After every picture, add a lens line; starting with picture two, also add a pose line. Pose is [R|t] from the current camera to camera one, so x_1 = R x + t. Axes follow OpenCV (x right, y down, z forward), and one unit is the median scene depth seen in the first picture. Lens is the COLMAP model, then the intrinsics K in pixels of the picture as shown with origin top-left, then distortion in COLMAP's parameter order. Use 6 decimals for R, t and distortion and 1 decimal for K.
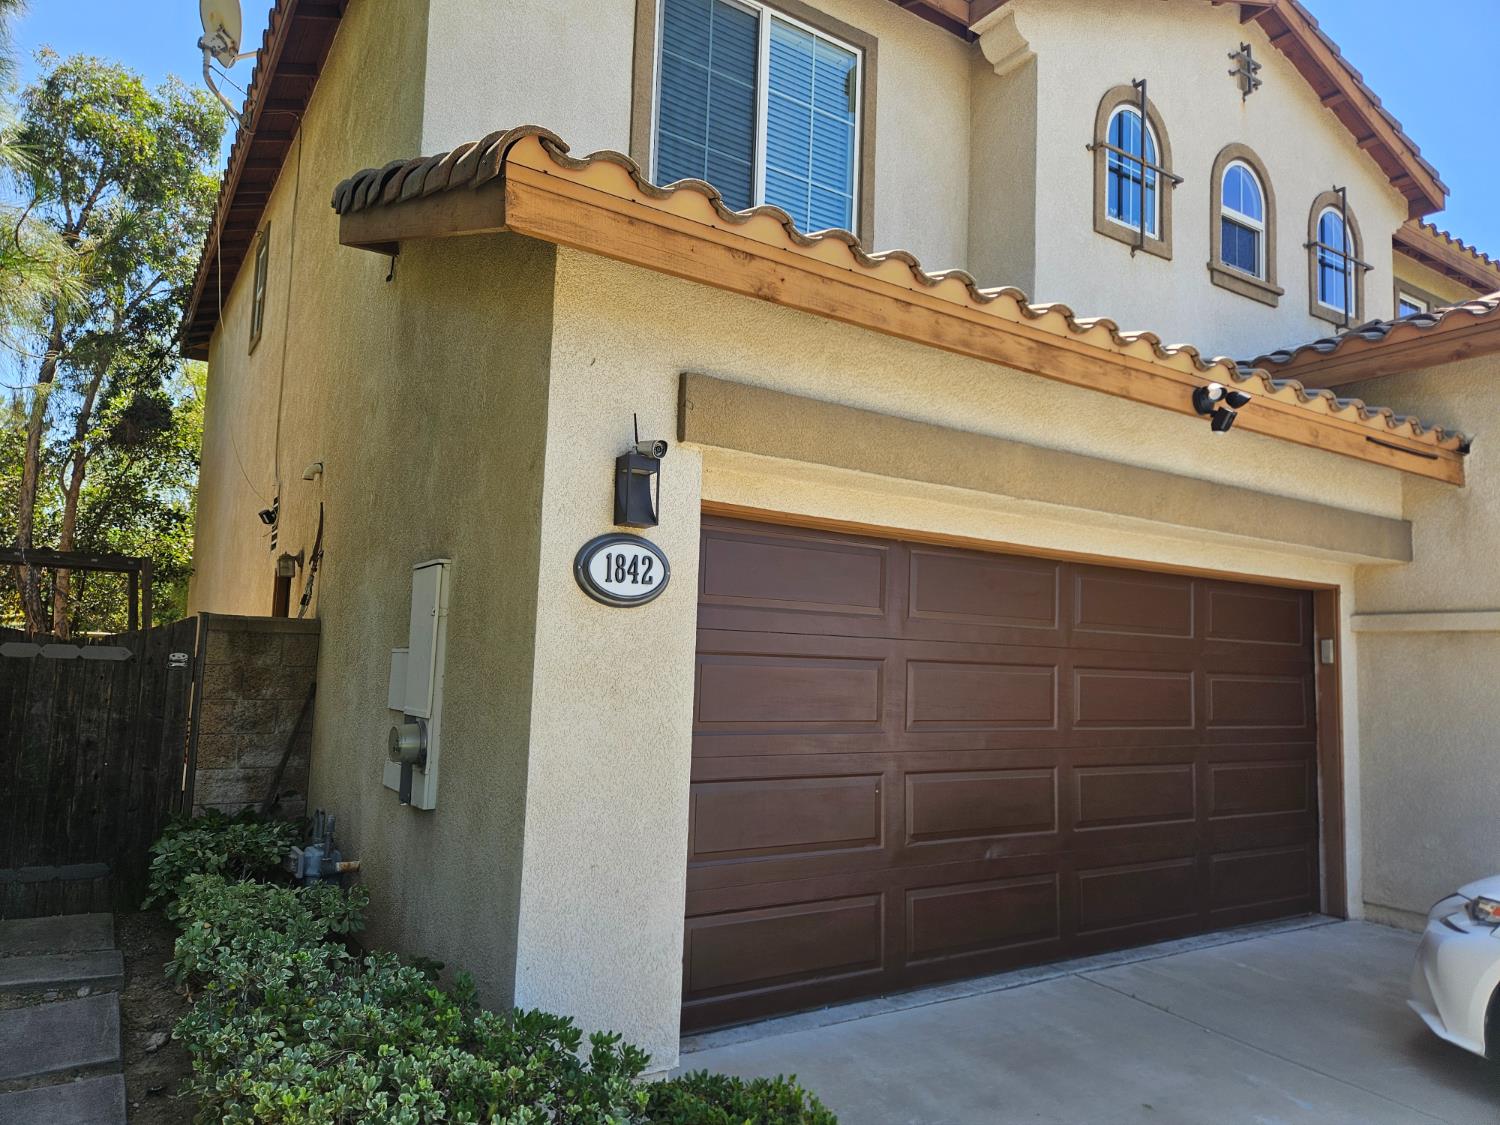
lens RADIAL K [[1006.6, 0, 757.7], [0, 1006.6, 566.5], [0, 0, 1]] dist [0.079150, -0.069824]
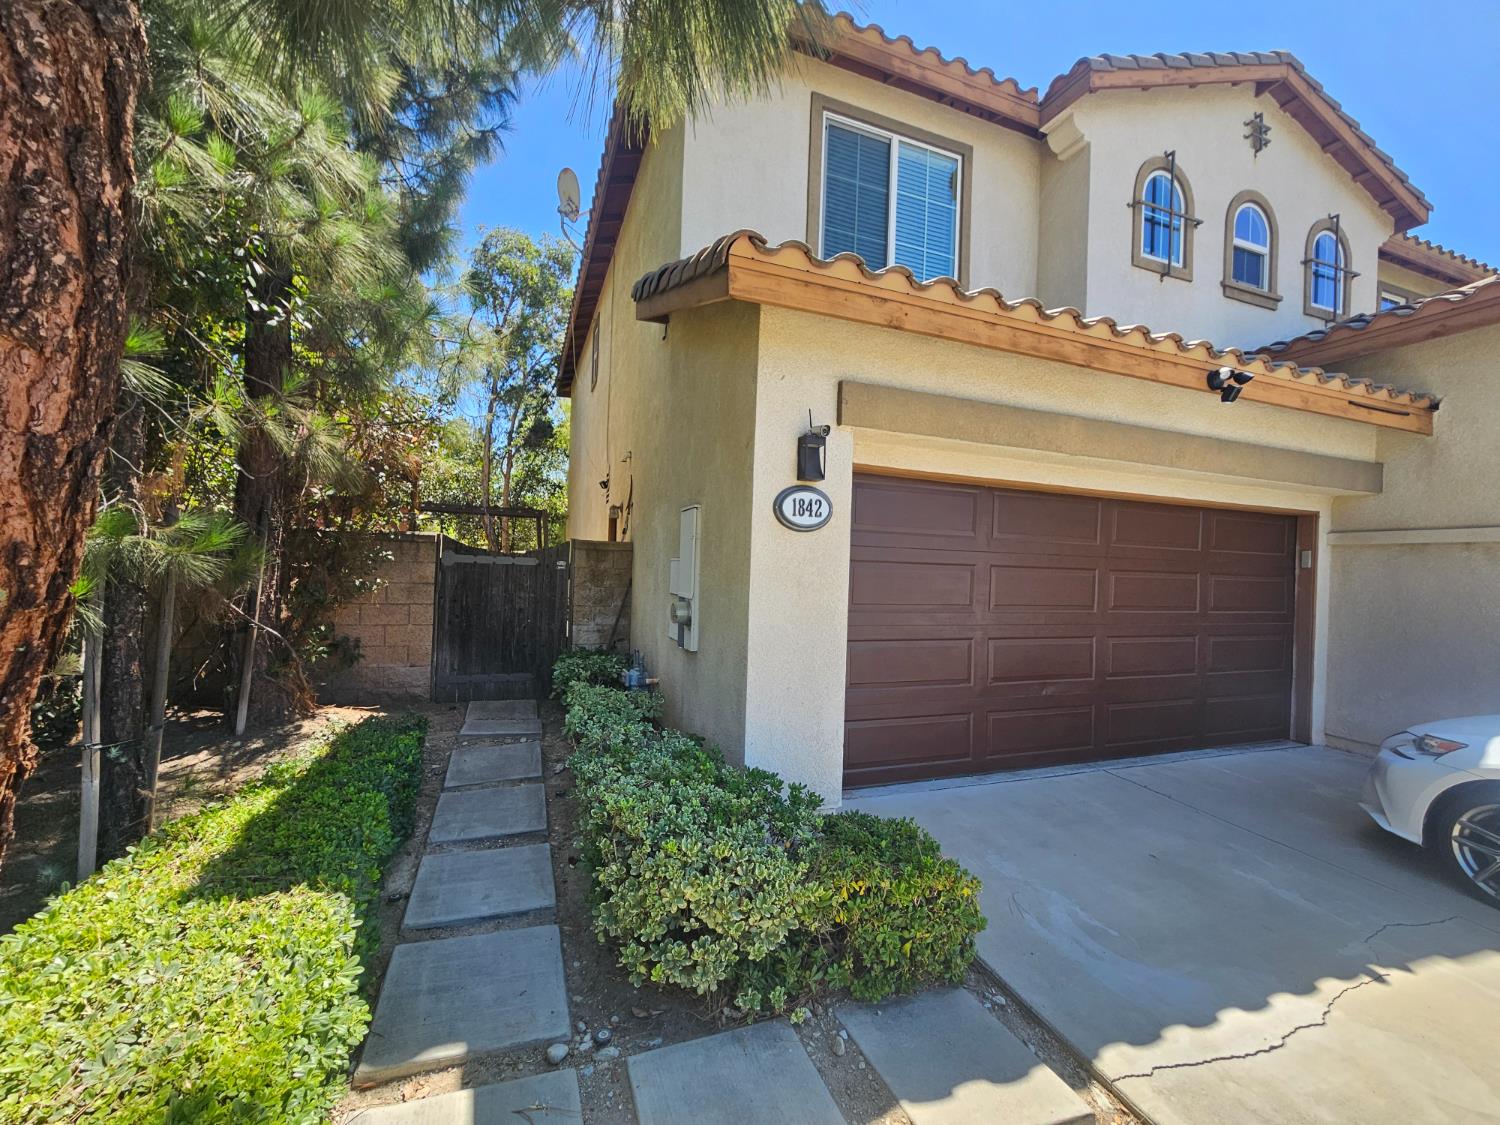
lens RADIAL K [[621.2, 0, 749.7], [0, 621.2, 564.0], [0, 0, 1]] dist [-0.005852, 0.003265]
pose [[0.975320, -0.000583, -0.220794, 0.000430], [0.019497, 0.996317, 0.083496, 0.005026], [0.219932, -0.085740, 0.971740, 0.011374]]
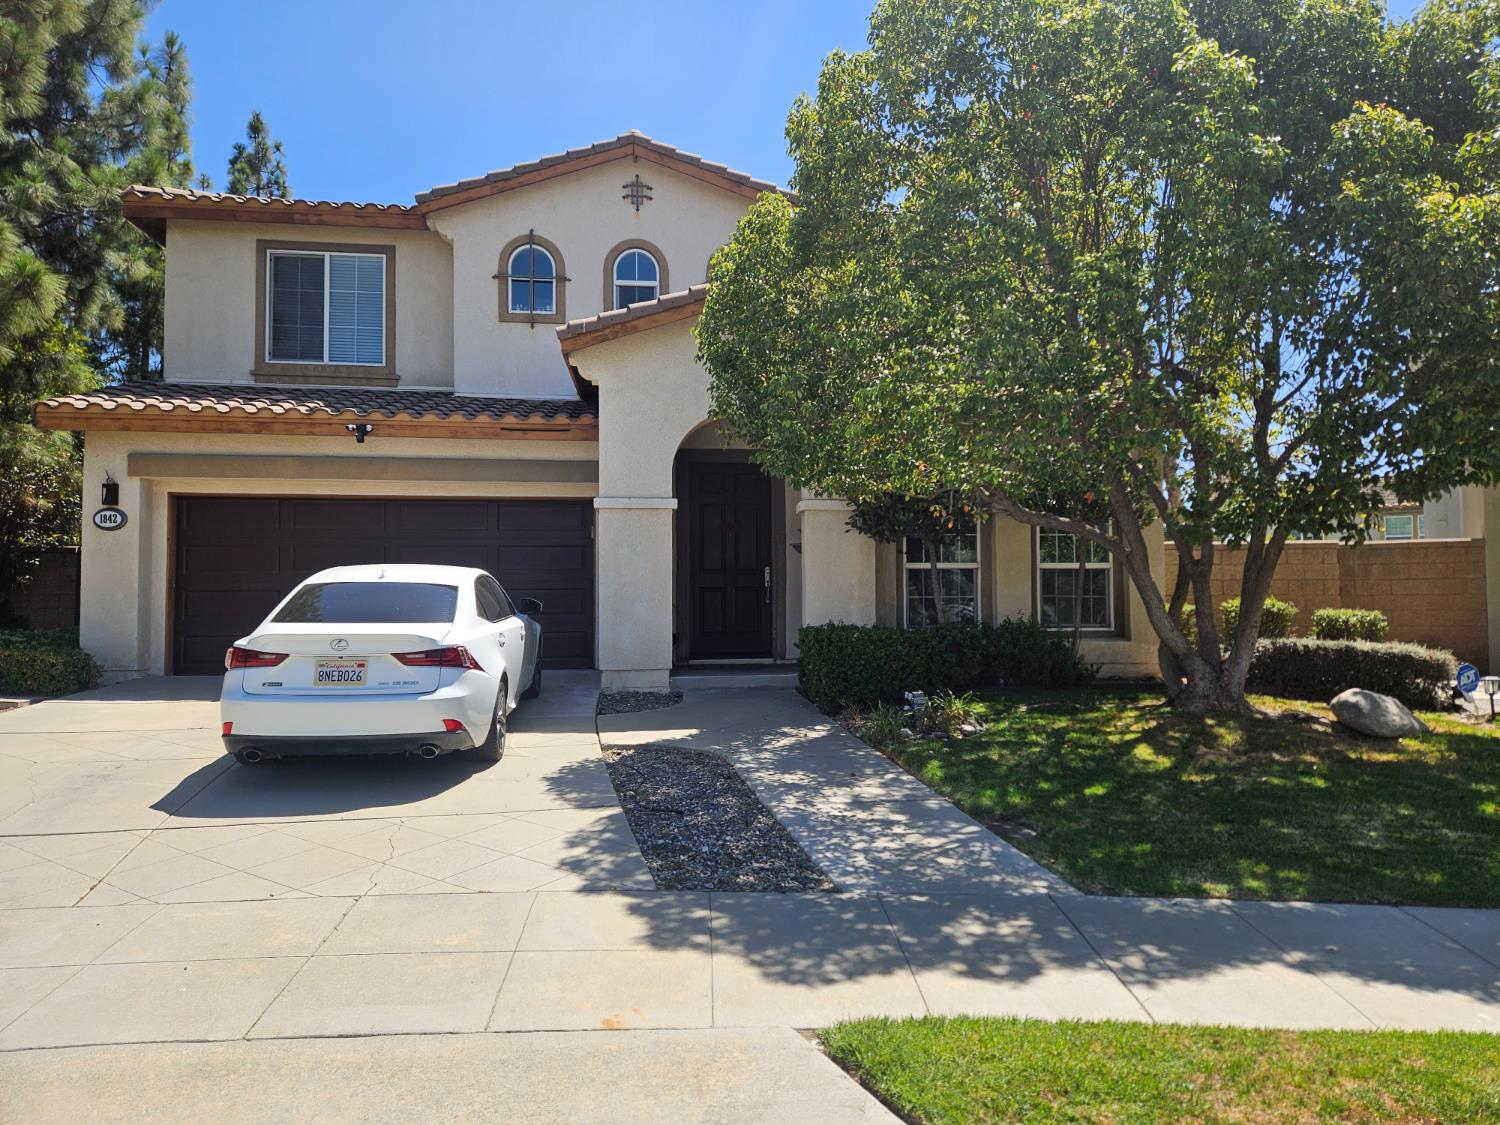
lens RADIAL K [[1006.6, 0, 764.7], [0, 1006.6, 566.9], [0, 0, 1]] dist [0.079150, -0.069824]
pose [[0.887113, -0.052502, -0.458557, 2.226639], [0.076680, 0.996467, 0.034253, 0.140699], [0.455138, -0.065548, 0.888005, -0.676757]]
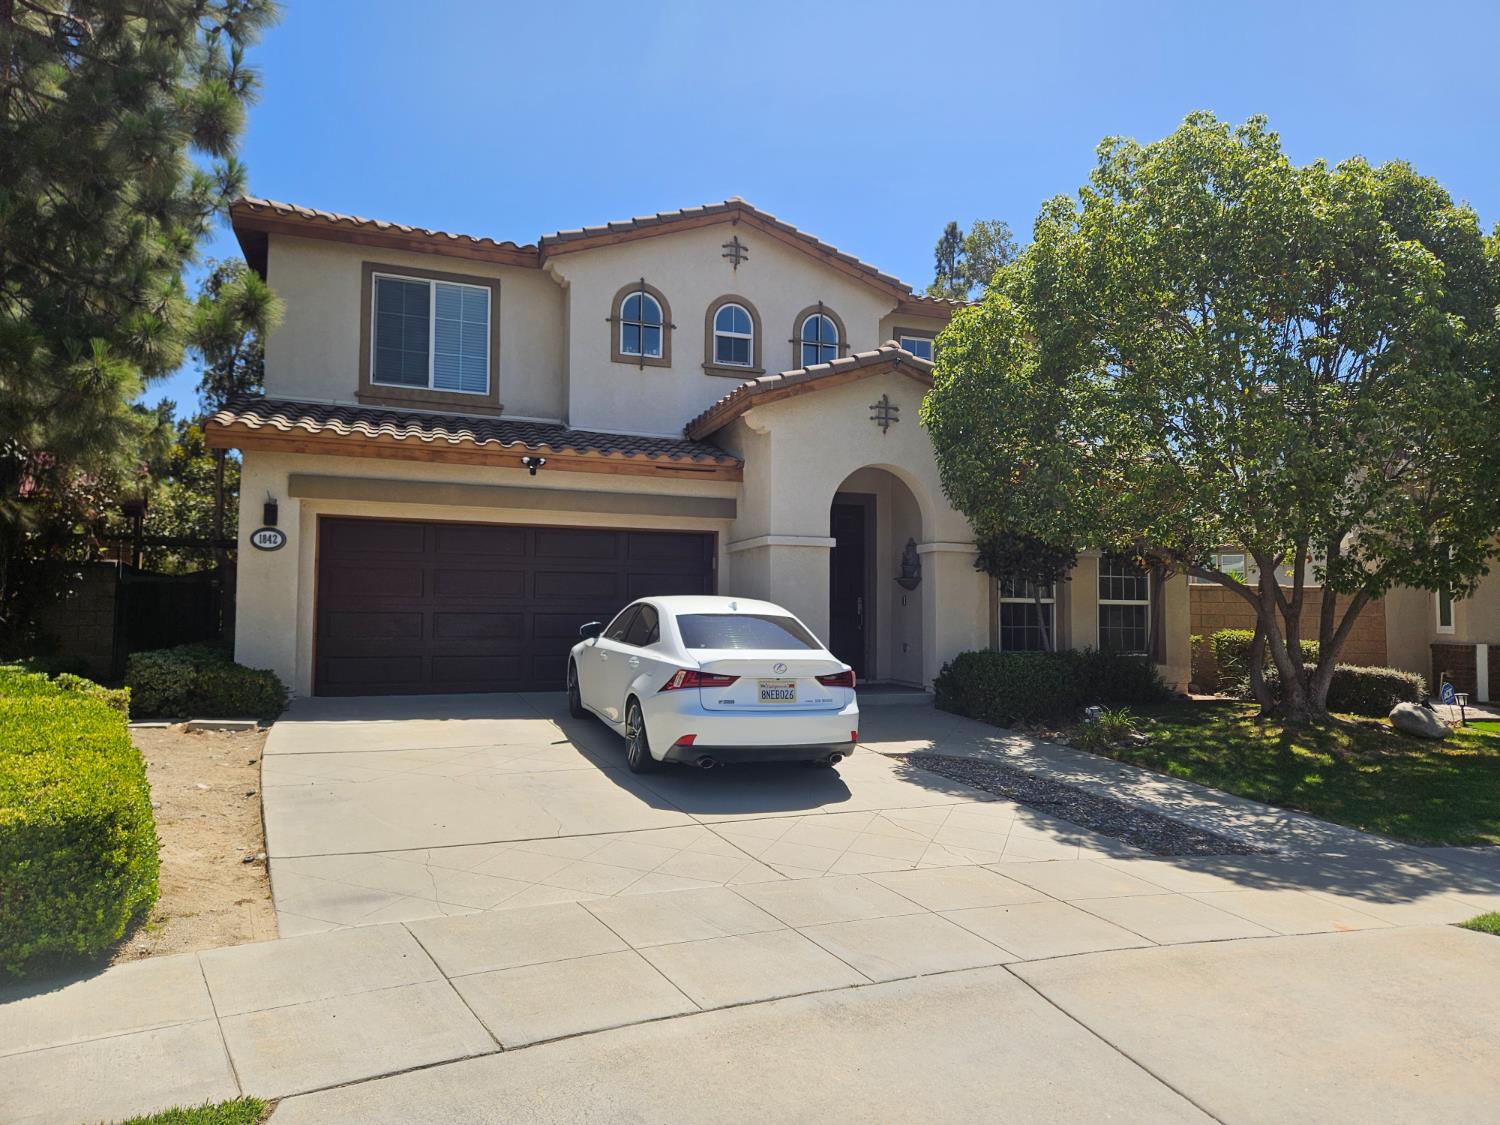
lens RADIAL K [[1006.6, 0, 773.6], [0, 1006.6, 576.8], [0, 0, 1]] dist [0.079150, -0.069824]
pose [[0.972763, -0.034452, -0.229229, 1.500421], [0.044971, 0.998154, 0.040825, 0.042860], [0.227399, -0.050022, 0.972516, -1.247539]]
